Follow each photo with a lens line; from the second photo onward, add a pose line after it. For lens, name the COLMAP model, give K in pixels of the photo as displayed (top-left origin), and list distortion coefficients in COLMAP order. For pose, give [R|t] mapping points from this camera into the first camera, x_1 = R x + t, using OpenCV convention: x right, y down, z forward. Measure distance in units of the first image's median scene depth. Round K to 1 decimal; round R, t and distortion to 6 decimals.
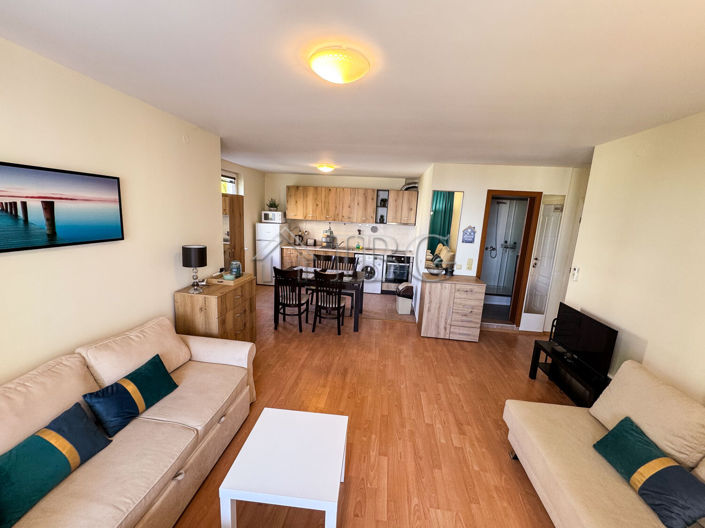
lens RADIAL K [[281.5, 0, 352.1], [0, 281.5, 263.4], [0, 0, 1]] dist [-0.001239, 0.000335]
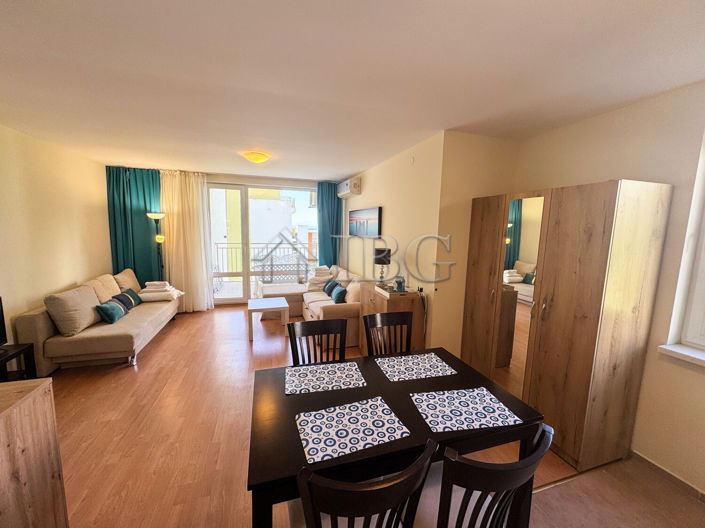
lens RADIAL K [[281.5, 0, 352.1], [0, 281.5, 263.4], [0, 0, 1]] dist [-0.001239, 0.000335]
pose [[-0.907899, -0.015923, -0.418885, 0.076112], [-0.141230, 0.952475, 0.269900, -0.212261], [0.394680, 0.304201, -0.867000, 1.358412]]
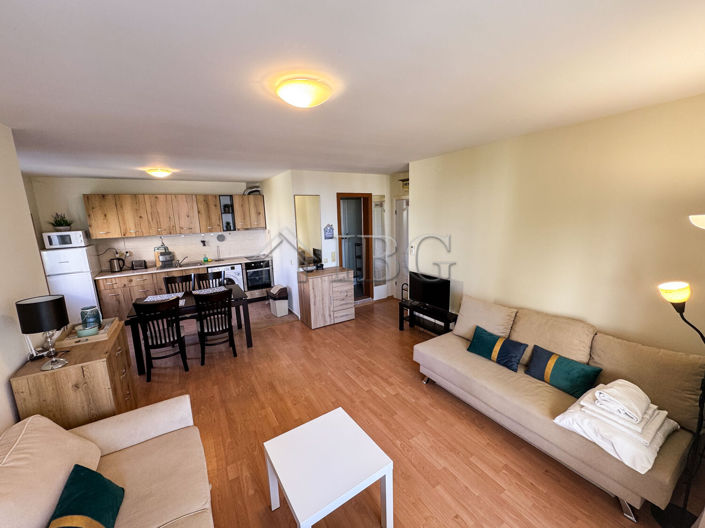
lens RADIAL K [[281.5, 0, 352.1], [0, 281.5, 263.4], [0, 0, 1]] dist [-0.001239, 0.000335]
pose [[0.780179, -0.183678, 0.597983, -0.239776], [0.181445, 0.981272, 0.064682, -0.033838], [-0.598664, 0.058037, 0.798895, 0.023172]]
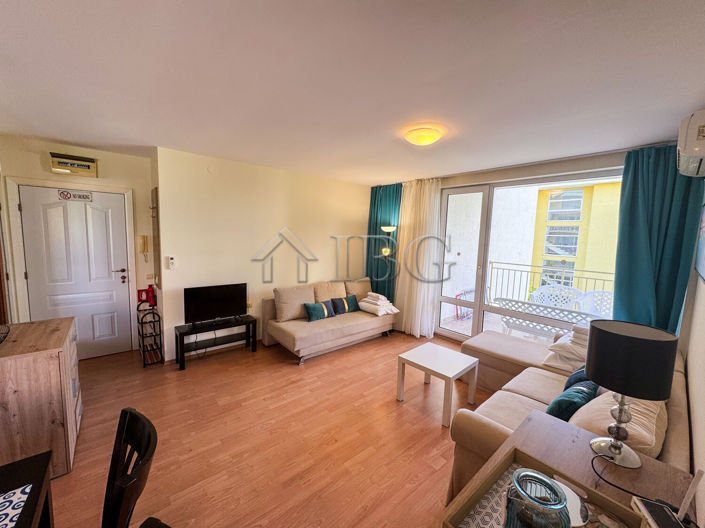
lens RADIAL K [[281.5, 0, 352.1], [0, 281.5, 263.4], [0, 0, 1]] dist [-0.001239, 0.000335]
pose [[-0.734013, -0.145819, 0.663296, -0.341025], [0.055379, 0.960573, 0.272455, -0.161972], [-0.676874, 0.236718, -0.696998, 0.938186]]
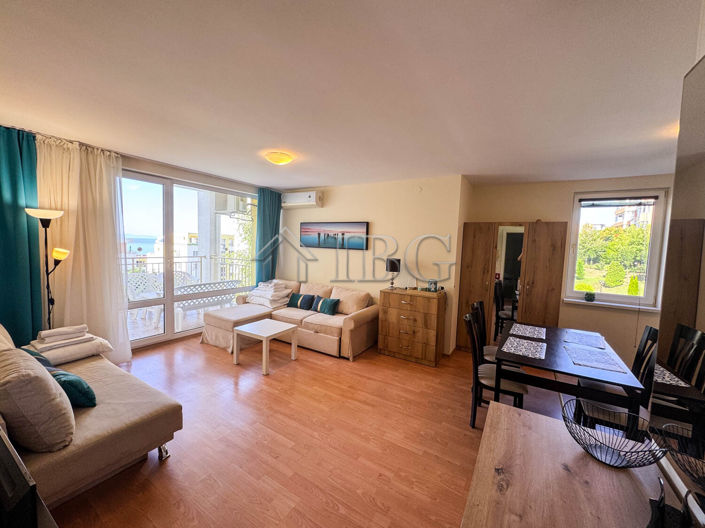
lens RADIAL K [[281.5, 0, 352.1], [0, 281.5, 263.4], [0, 0, 1]] dist [-0.001239, 0.000335]
pose [[-0.416432, -0.001761, -0.909165, 0.608167], [-0.221608, 0.970033, 0.099626, -0.089442], [0.881745, 0.242966, -0.404343, 0.924143]]
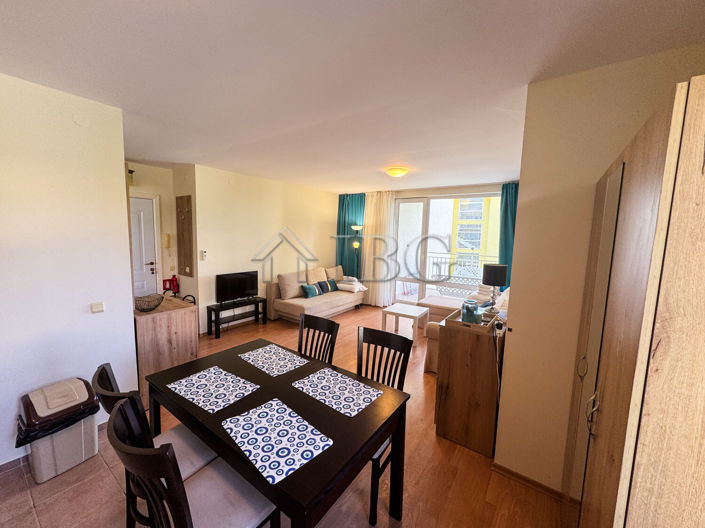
lens RADIAL K [[281.5, 0, 352.1], [0, 281.5, 263.4], [0, 0, 1]] dist [-0.001239, 0.000335]
pose [[-0.877206, -0.123899, 0.463851, -0.373866], [0.017861, 0.957038, 0.289411, -0.230973], [-0.479781, 0.262158, -0.837307, 1.333023]]
